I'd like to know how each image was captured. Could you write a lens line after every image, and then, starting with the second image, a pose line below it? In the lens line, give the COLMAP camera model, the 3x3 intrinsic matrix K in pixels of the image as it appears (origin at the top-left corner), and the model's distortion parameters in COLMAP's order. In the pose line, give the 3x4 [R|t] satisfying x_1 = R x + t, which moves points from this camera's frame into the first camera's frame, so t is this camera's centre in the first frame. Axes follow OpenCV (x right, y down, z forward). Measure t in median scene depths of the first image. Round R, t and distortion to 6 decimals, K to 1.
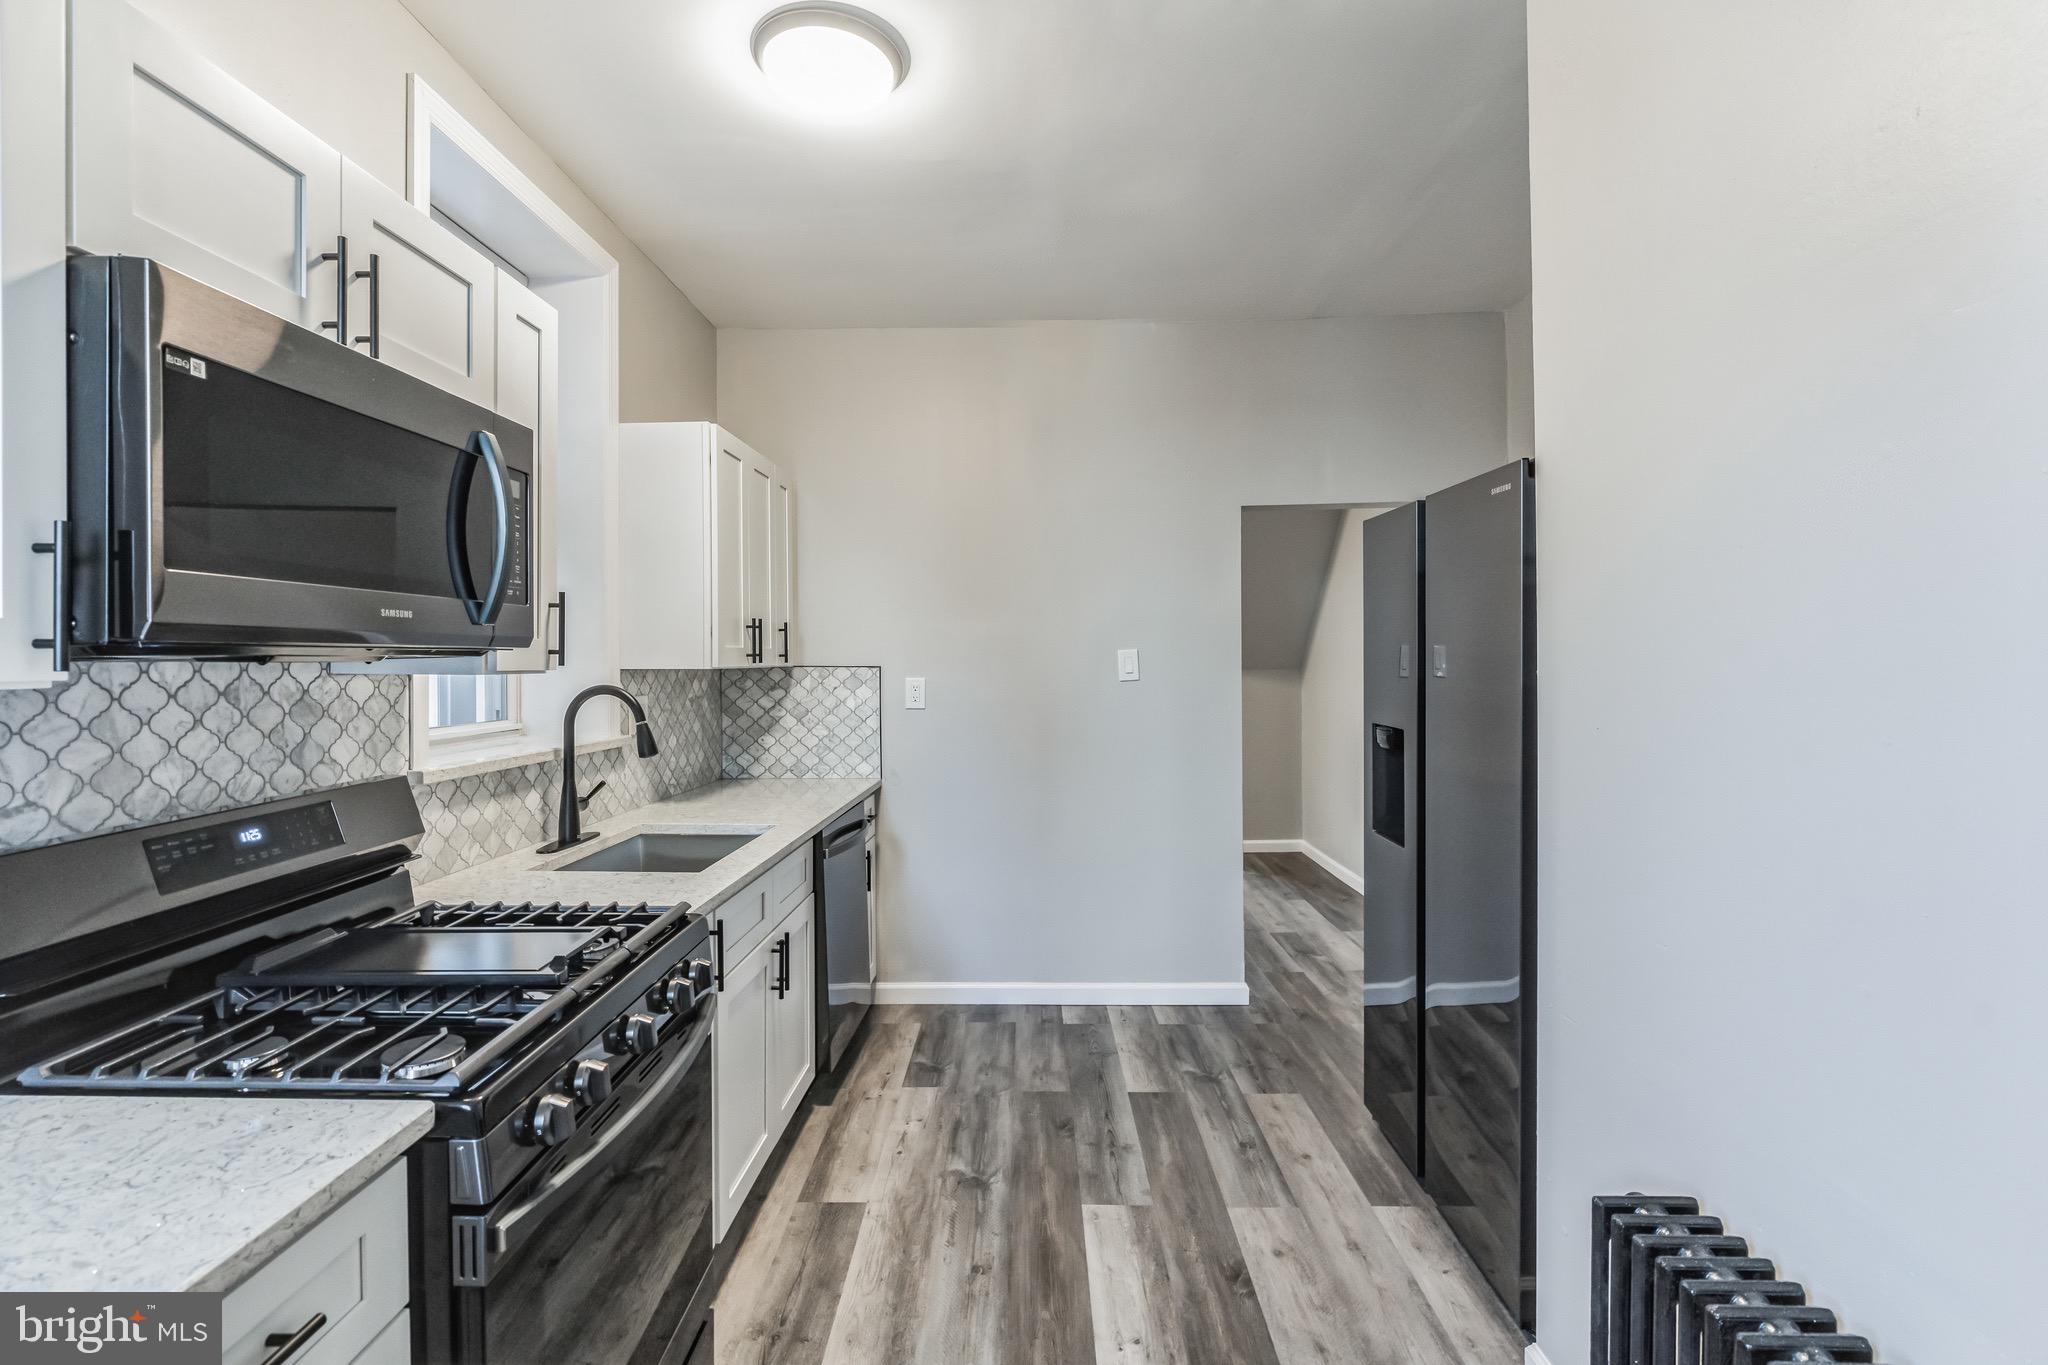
lens RADIAL K [[937.7, 0, 1006.3], [0, 937.7, 671.4], [0, 0, 1]] dist [-0.002155, 0.000537]
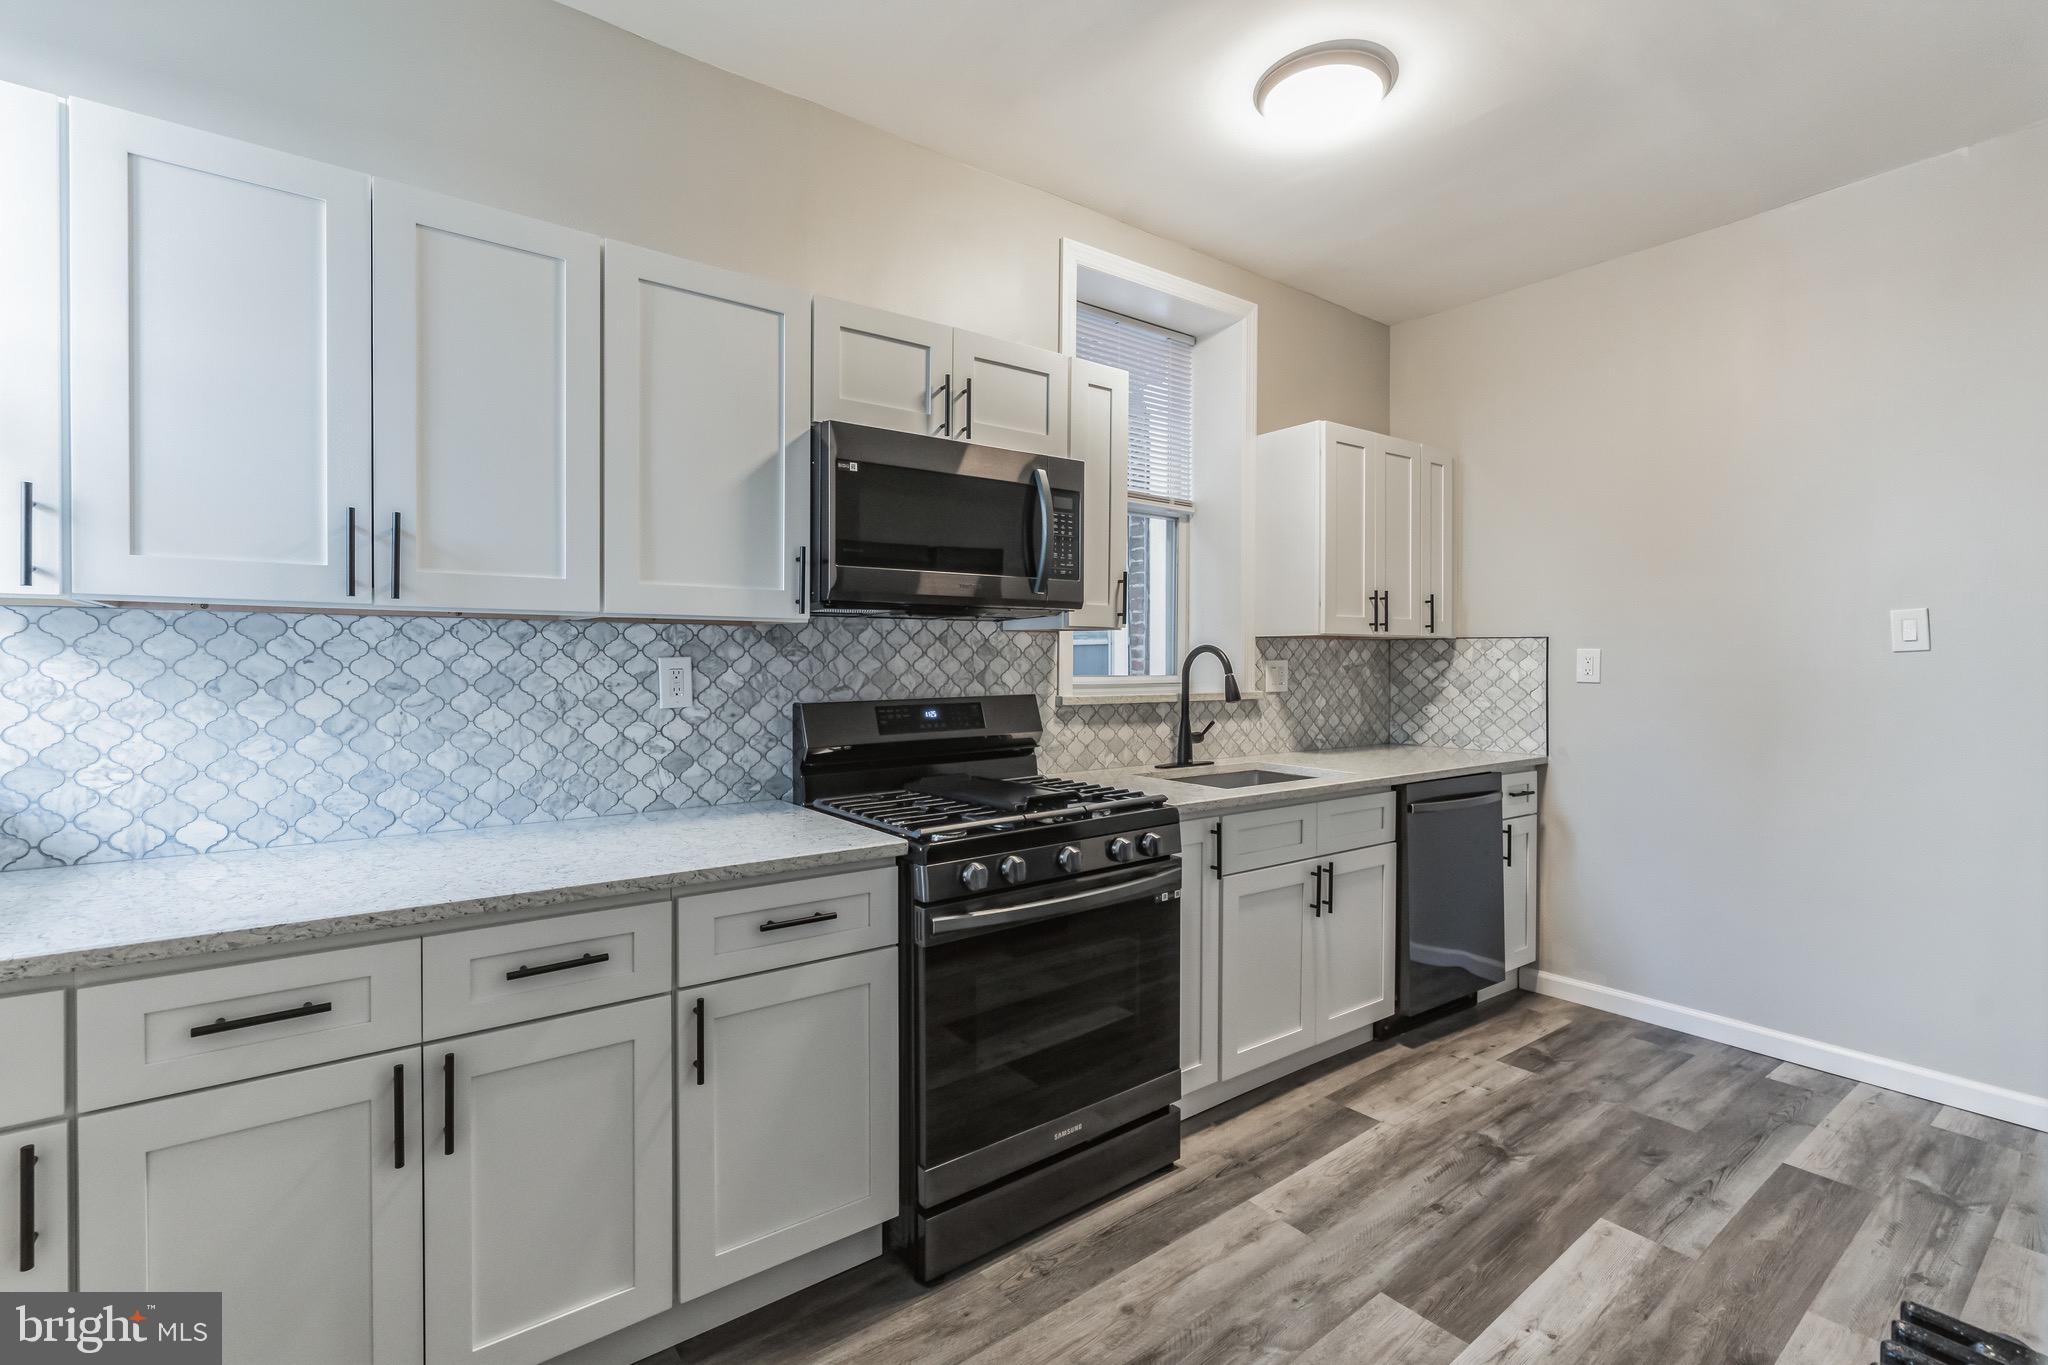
lens RADIAL K [[920.2, 0, 1020.7], [0, 920.2, 671.9], [0, 0, 1]] dist [-0.001410, 0.000686]
pose [[0.622871, 0.014838, -0.782184, 0.433558], [-0.012198, 0.999883, 0.009254, 0.046526], [0.782229, 0.003777, 0.622979, 0.014664]]
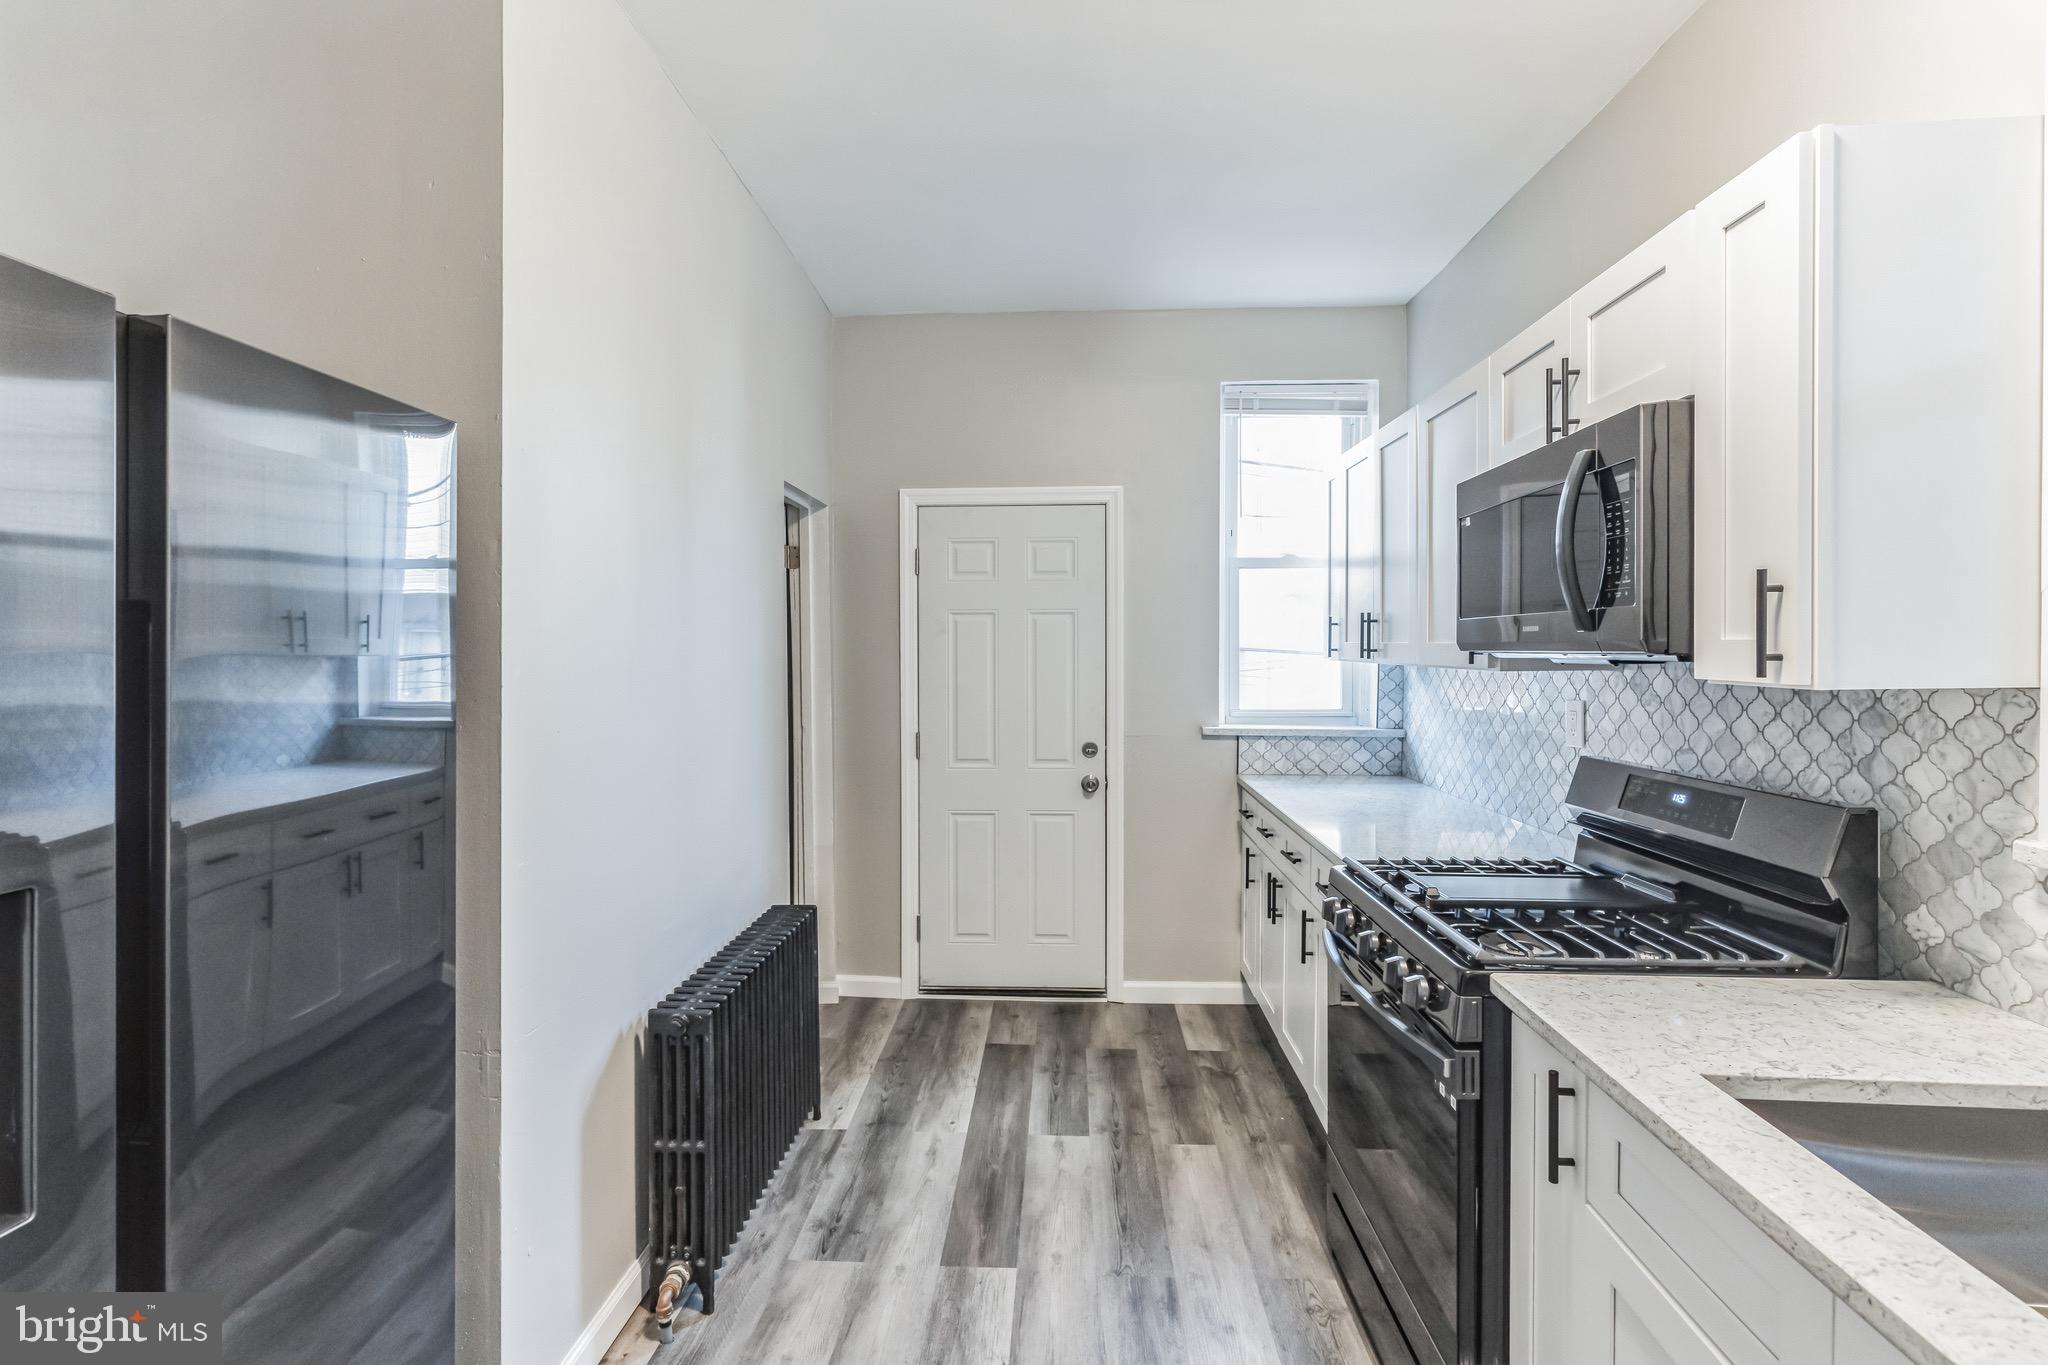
lens RADIAL K [[940.5, 0, 1005.9], [0, 940.5, 665.1], [0, 0, 1]] dist [-0.003321, 0.001092]
pose [[-0.999005, 0.003350, 0.044475, 0.038462], [0.004728, 0.999510, 0.030932, -0.032644], [-0.044350, 0.031112, -0.998531, 1.446133]]
